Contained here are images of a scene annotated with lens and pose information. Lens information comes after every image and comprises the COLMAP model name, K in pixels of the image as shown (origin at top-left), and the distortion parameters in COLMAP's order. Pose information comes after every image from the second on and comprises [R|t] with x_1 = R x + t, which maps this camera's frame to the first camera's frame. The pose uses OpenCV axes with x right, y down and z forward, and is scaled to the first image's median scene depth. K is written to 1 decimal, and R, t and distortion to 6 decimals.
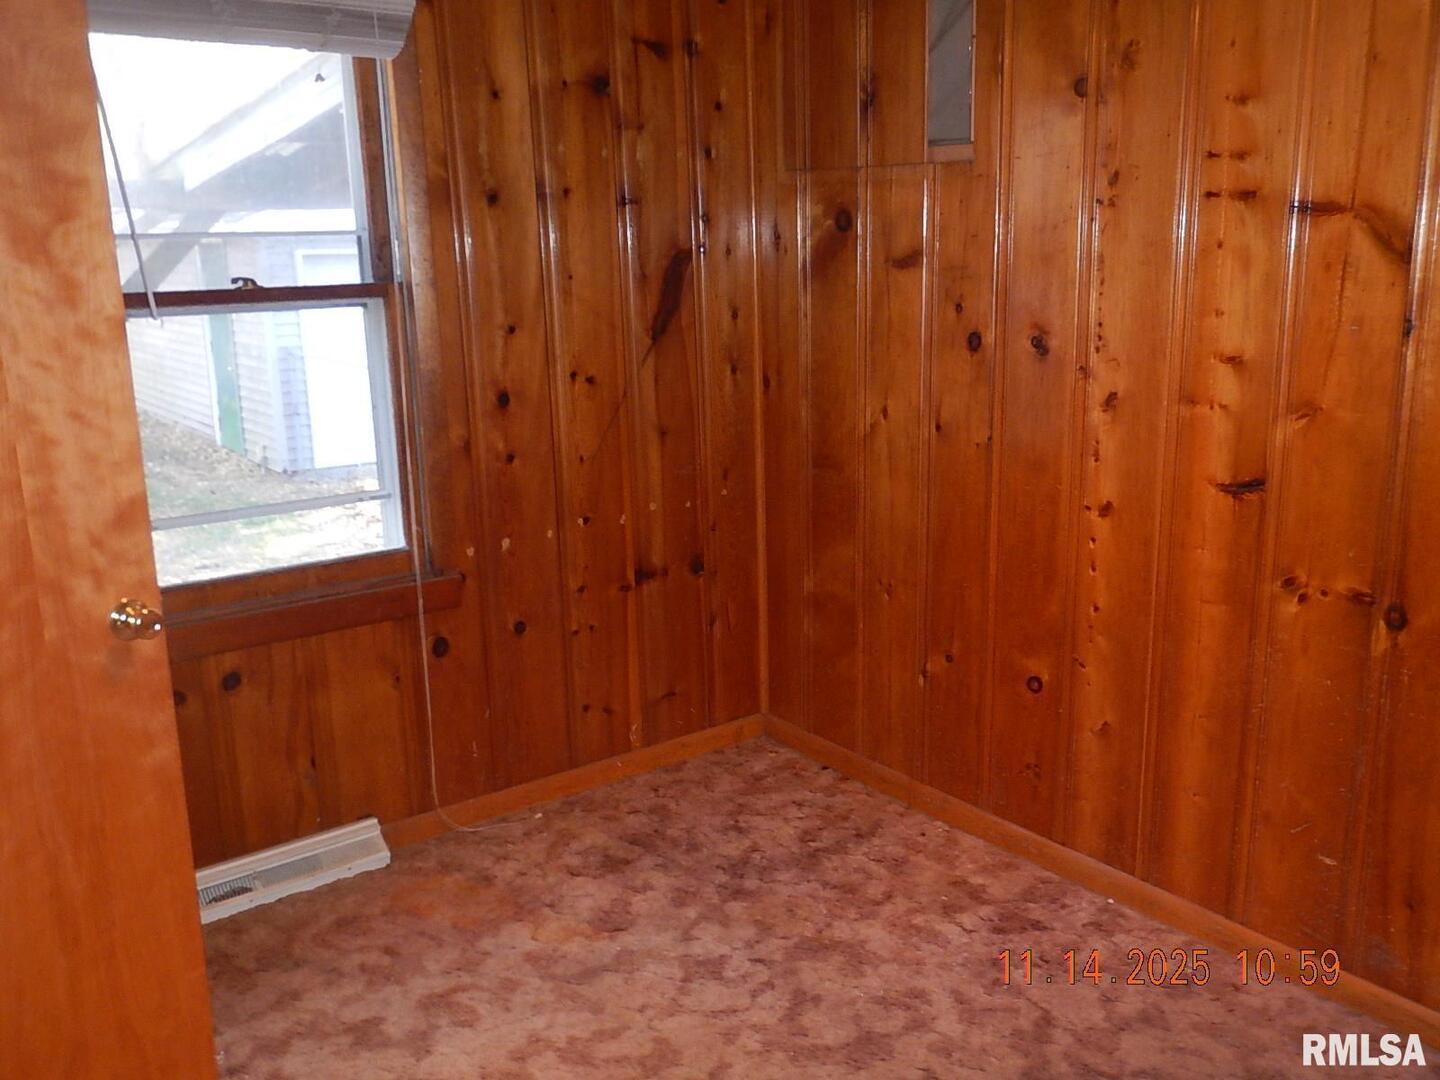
lens RADIAL K [[1294.0, 0, 721.2], [0, 1294.0, 541.4], [0, 0, 1]] dist [0.003746, 0.000699]
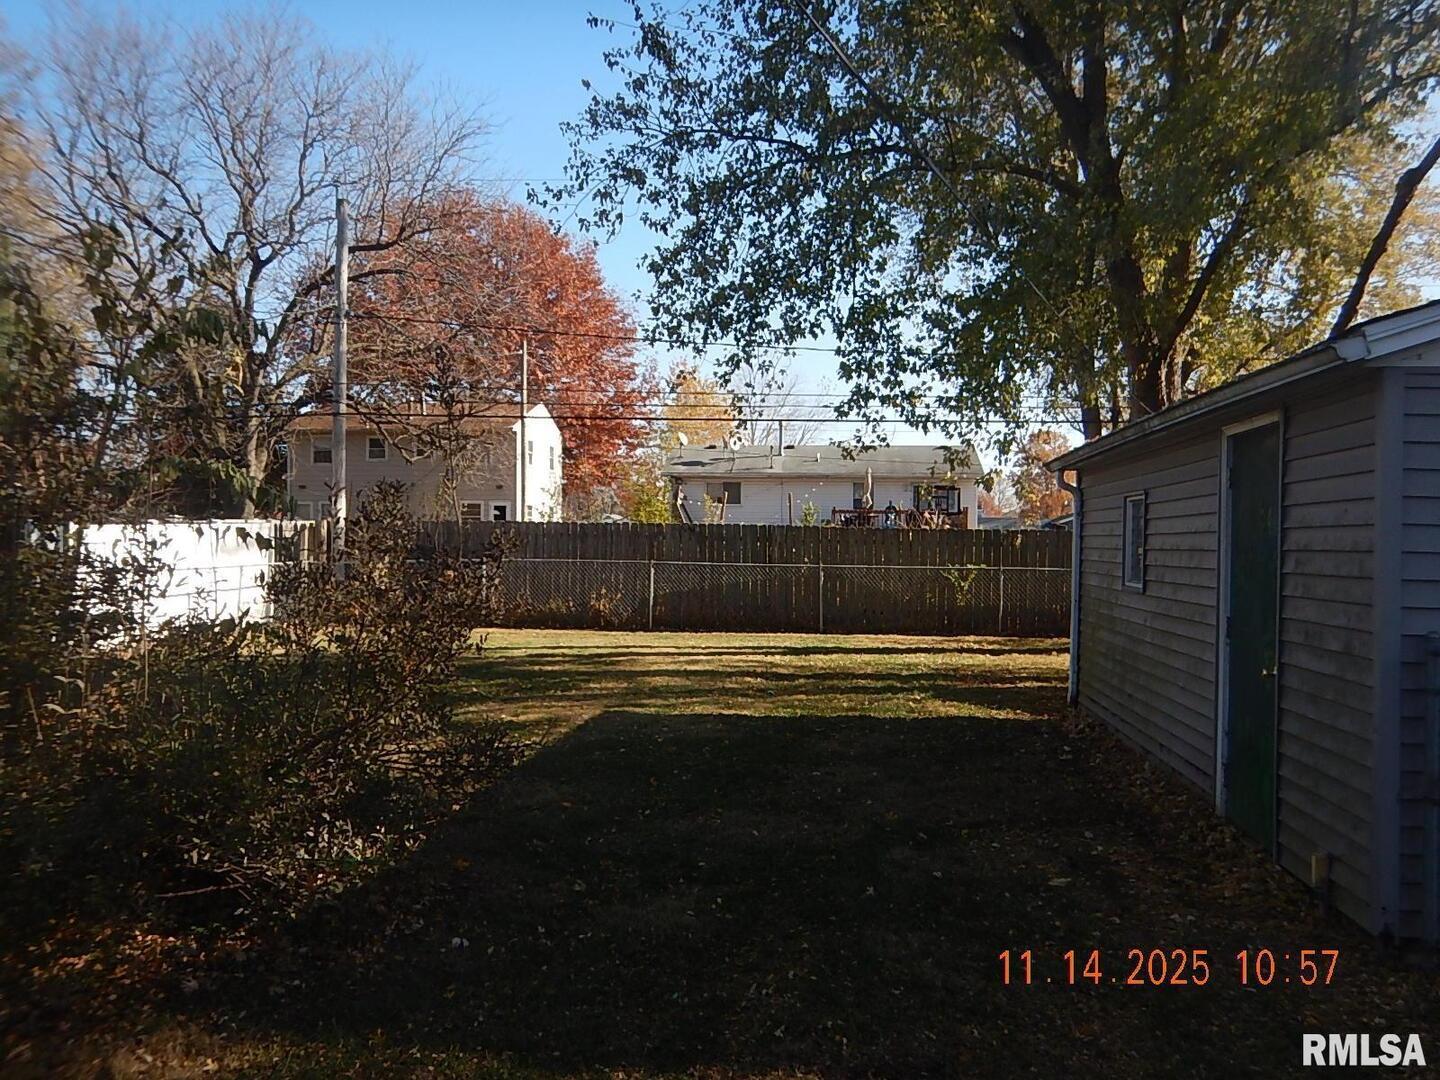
lens RADIAL K [[1219.5, 0, 720.4], [0, 1219.5, 542.1], [0, 0, 1]] dist [-0.002830, -0.002047]
pose [[0.734992, 0.025221, -0.677606, -0.222041], [-0.180639, 0.970478, -0.159816, -0.071164], [0.653571, 0.239866, 0.717850, 0.528540]]
